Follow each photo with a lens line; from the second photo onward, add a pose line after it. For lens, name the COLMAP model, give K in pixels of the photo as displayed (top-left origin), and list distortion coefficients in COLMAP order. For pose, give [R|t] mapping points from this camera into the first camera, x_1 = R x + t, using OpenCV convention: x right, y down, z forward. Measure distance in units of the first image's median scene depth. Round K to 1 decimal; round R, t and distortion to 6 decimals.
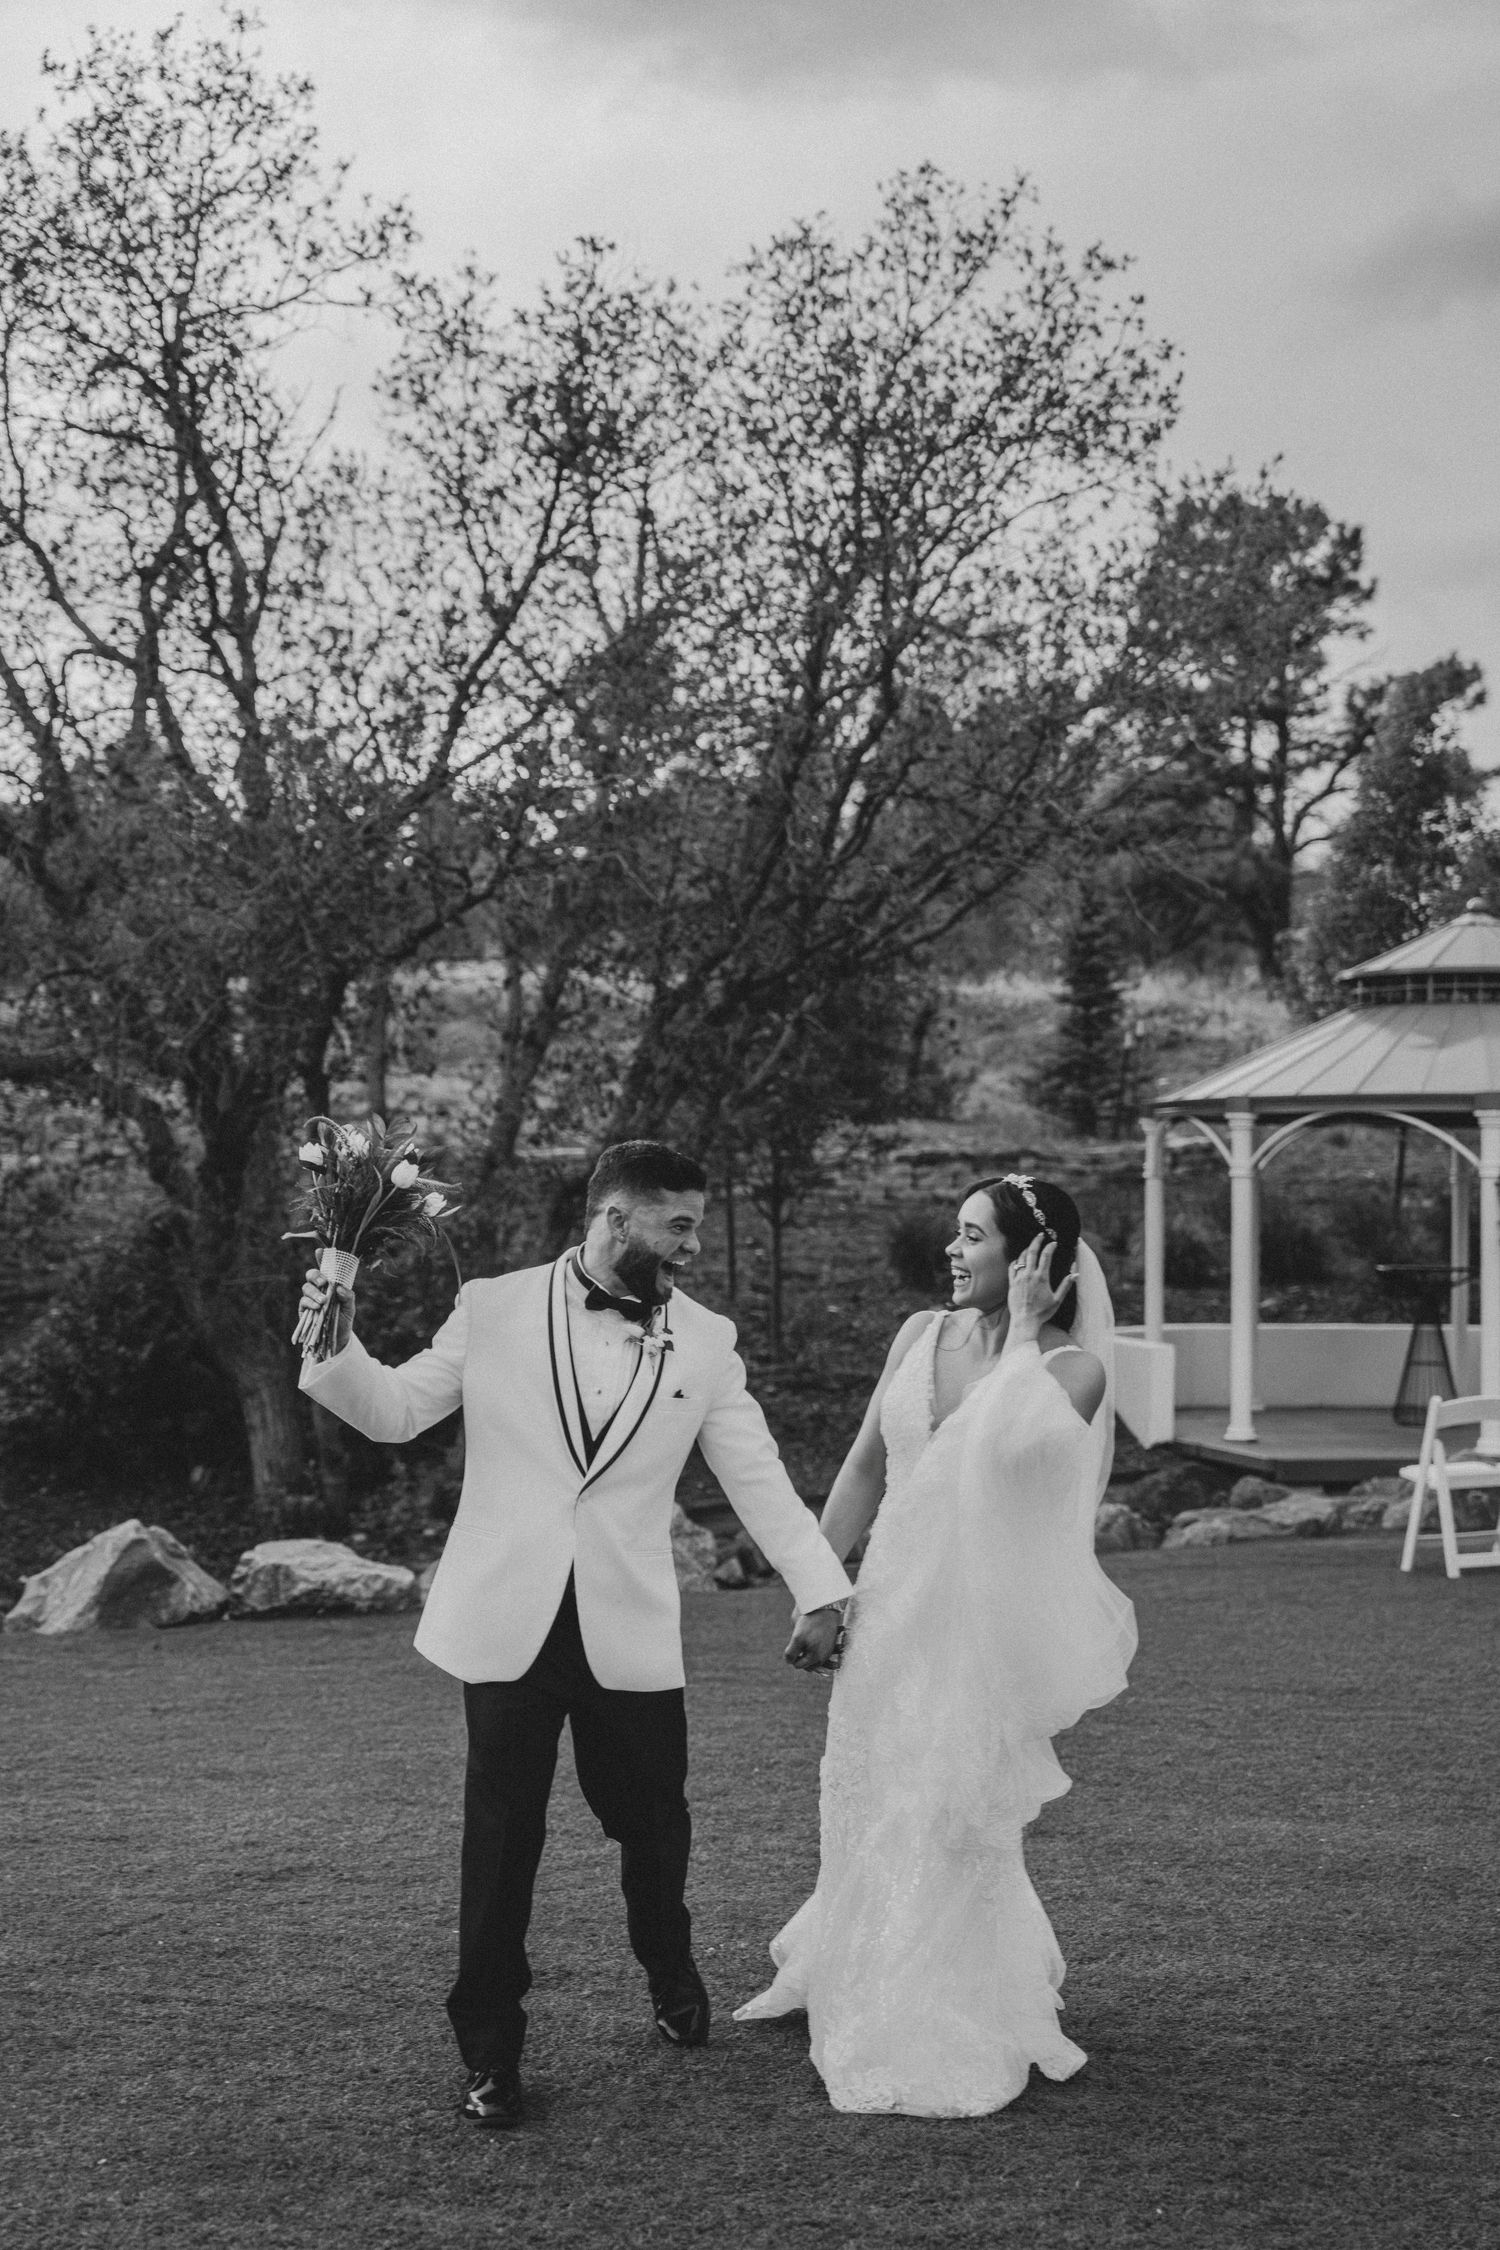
lens RADIAL K [[3239.7, 0, 758.4], [0, 3239.7, 1124.4], [0, 0, 1]] dist [0.199522, 0.000000]
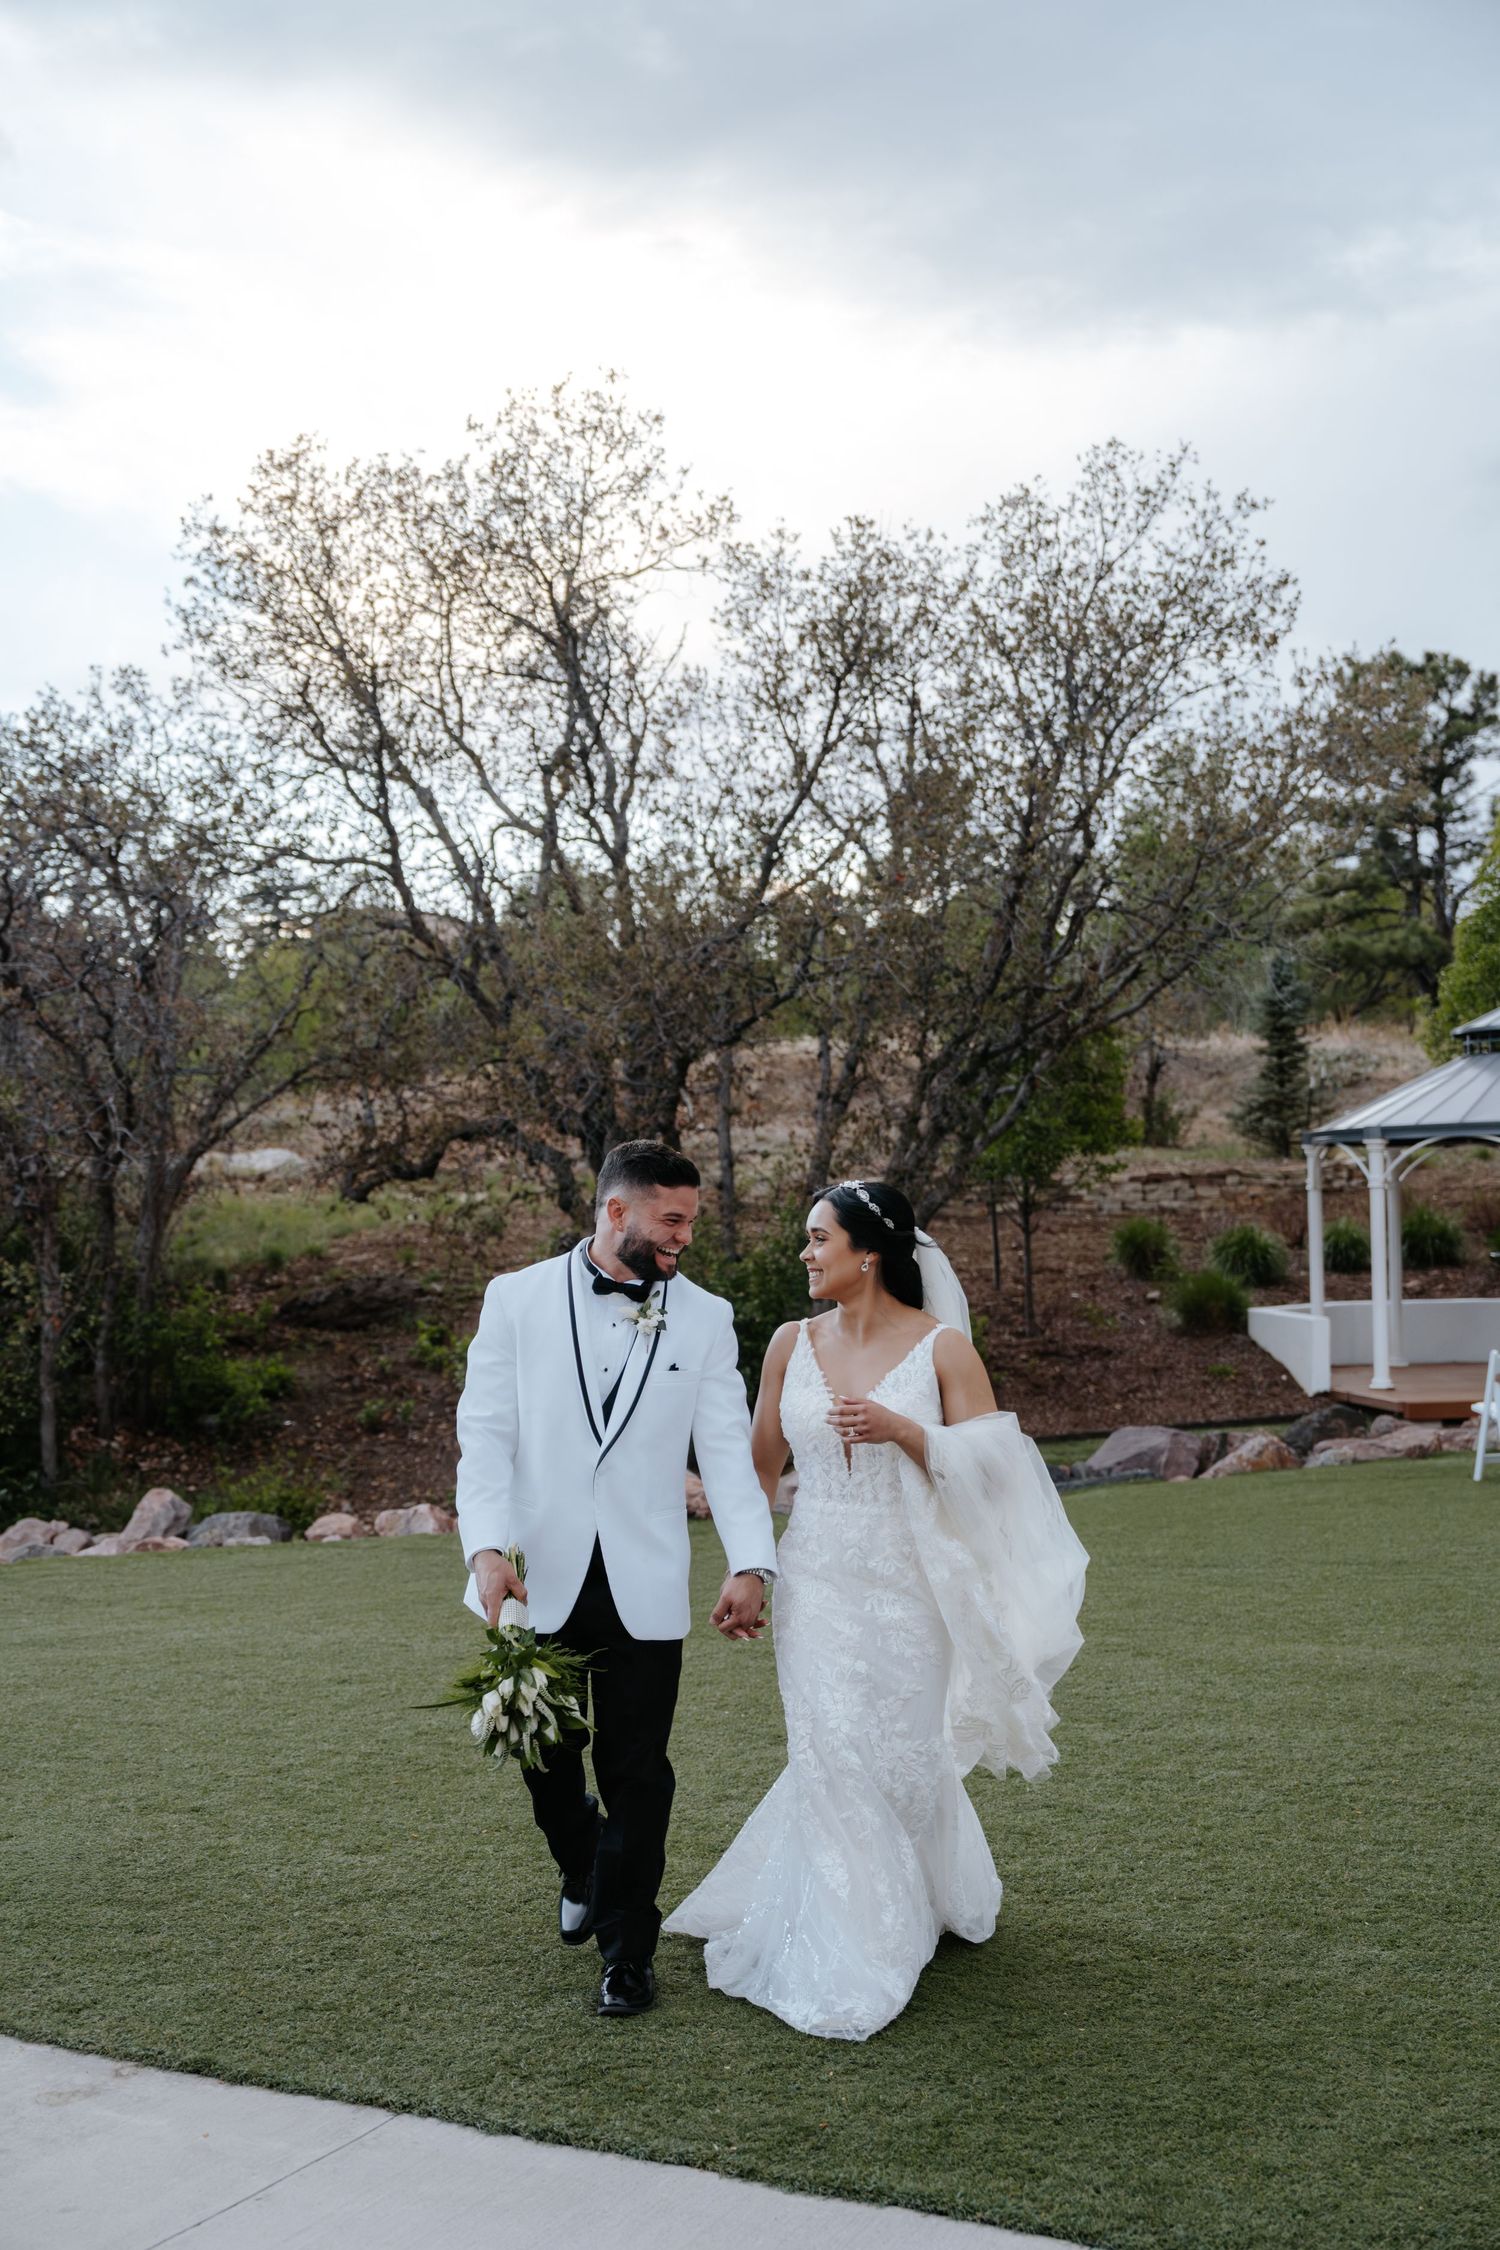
lens RADIAL K [[2561.4, 0, 749.2], [0, 2561.4, 1119.7], [0, 0, 1]] dist [0.005686, 0.000000]
pose [[0.992385, -0.027550, -0.120056, 0.021255], [0.025927, 0.999550, -0.015059, -0.002212], [0.120417, 0.011832, 0.992653, -0.052383]]
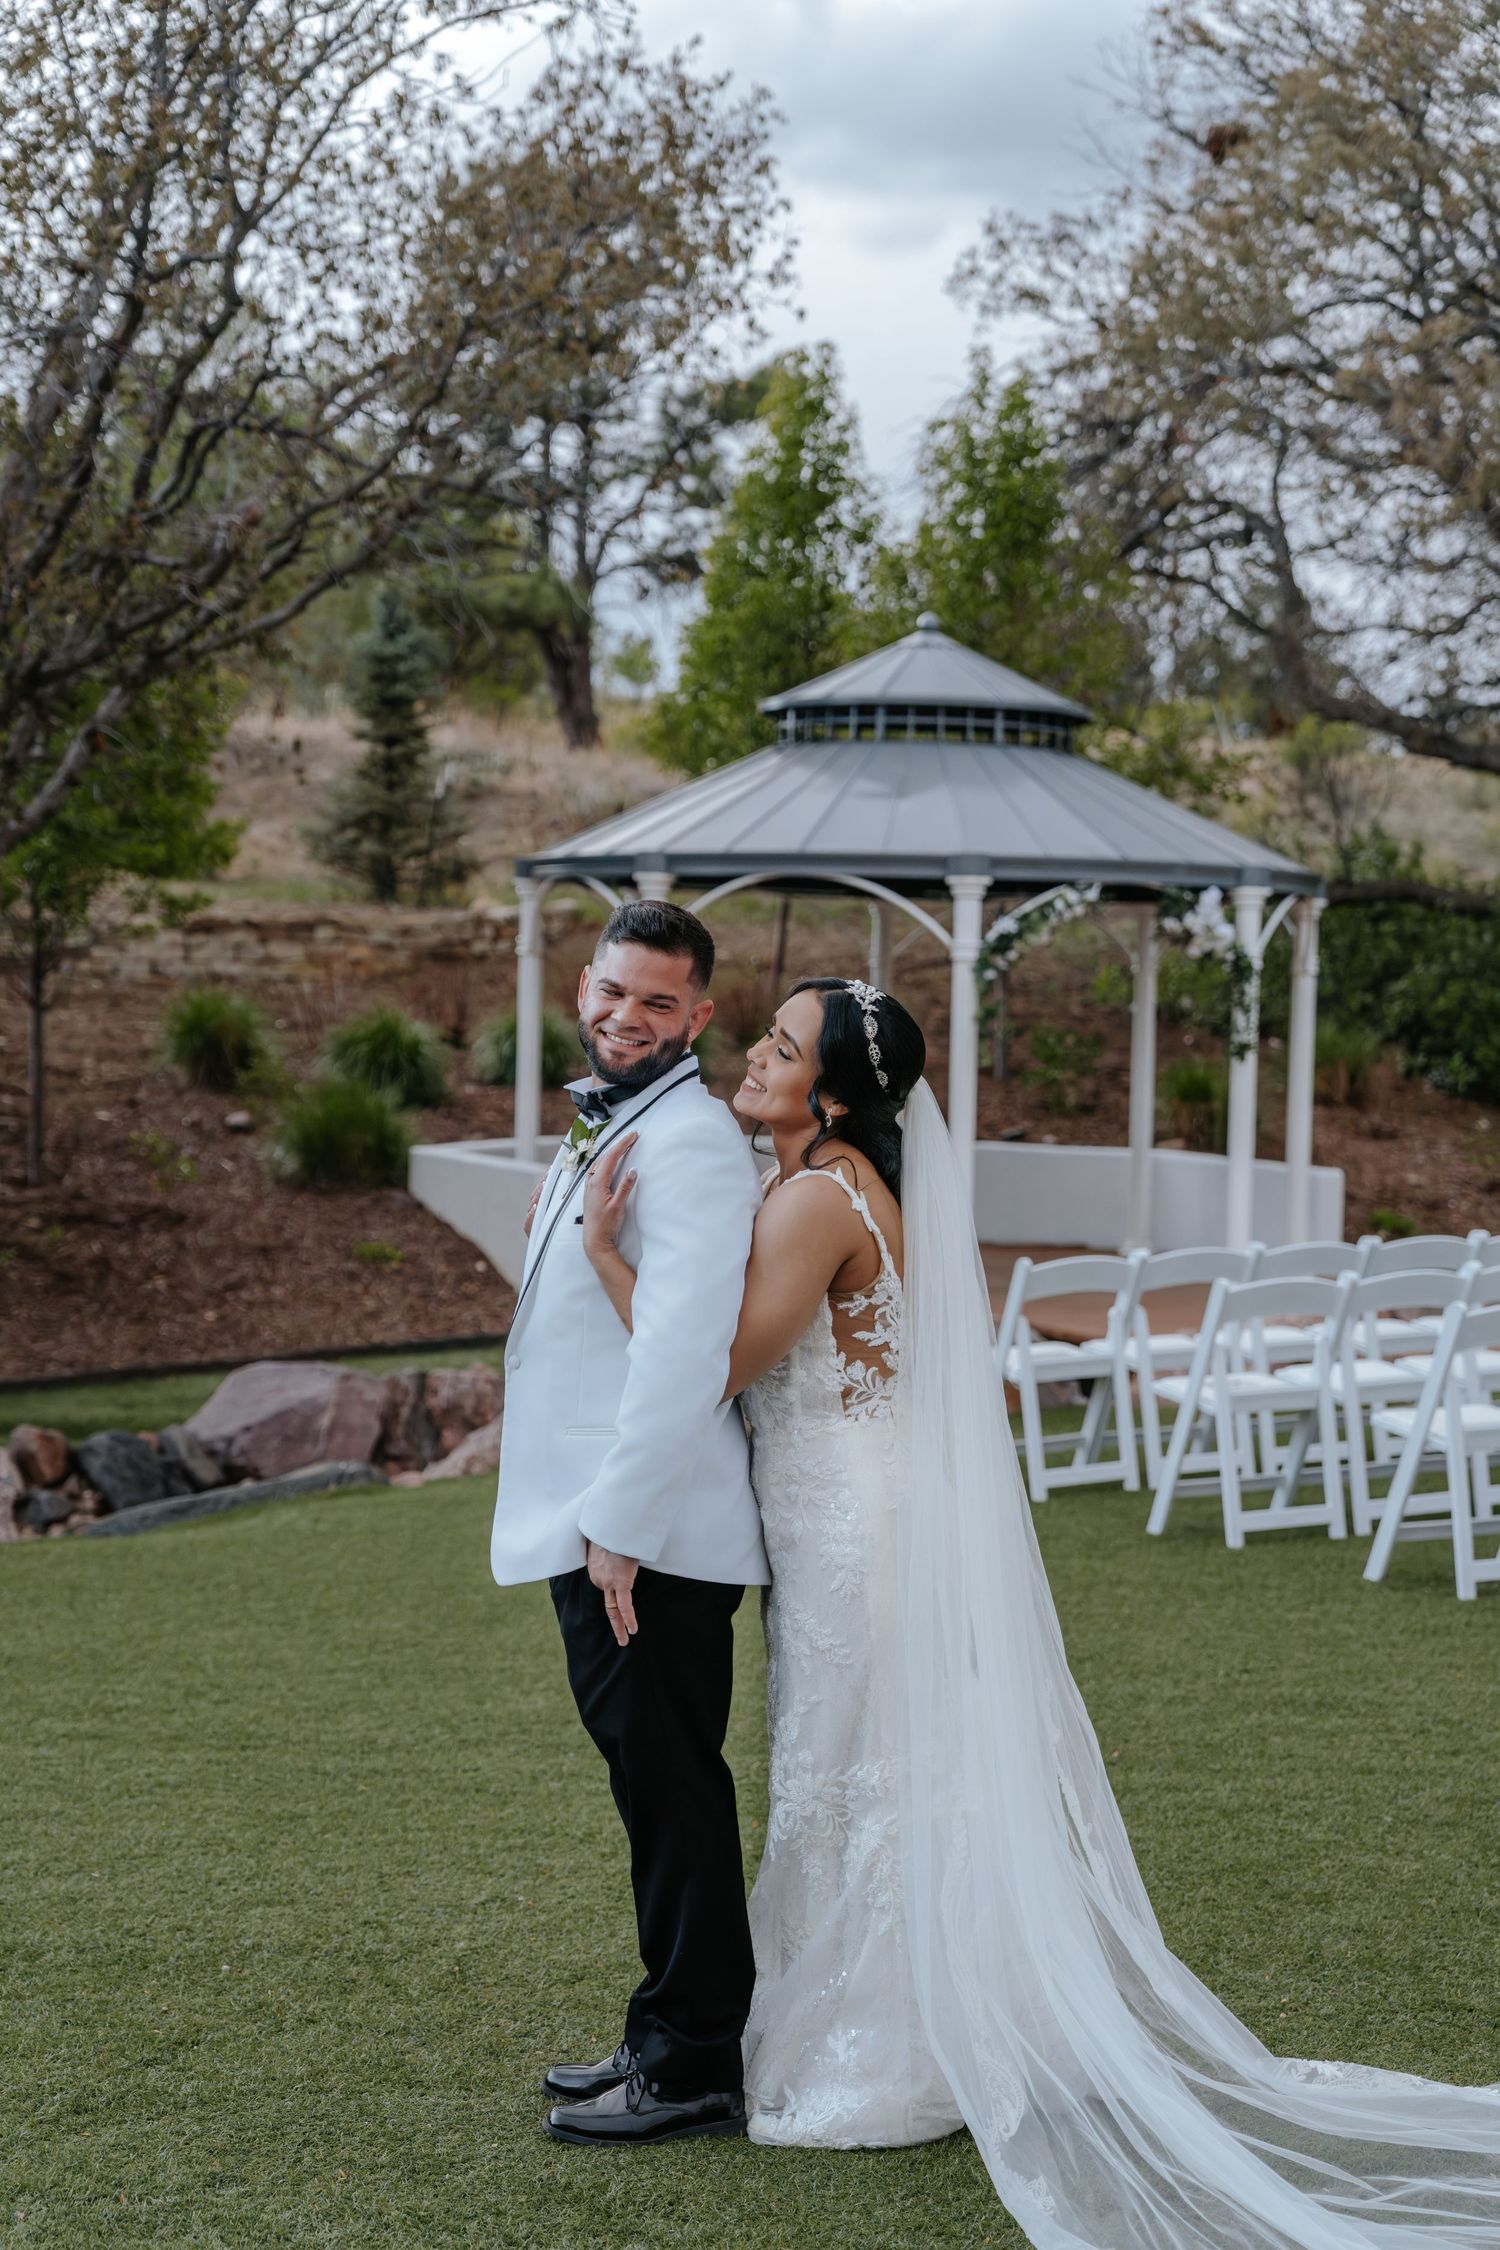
lens RADIAL K [[3526.5, 0, 744.9], [0, 3526.5, 1133.5], [0, 0, 1]] dist [0.027048, 0.000000]
pose [[0.973644, 0.005331, 0.228009, -0.022948], [-0.020678, 0.997673, 0.064974, 0.003276], [-0.227132, -0.067976, 0.971489, 0.160754]]
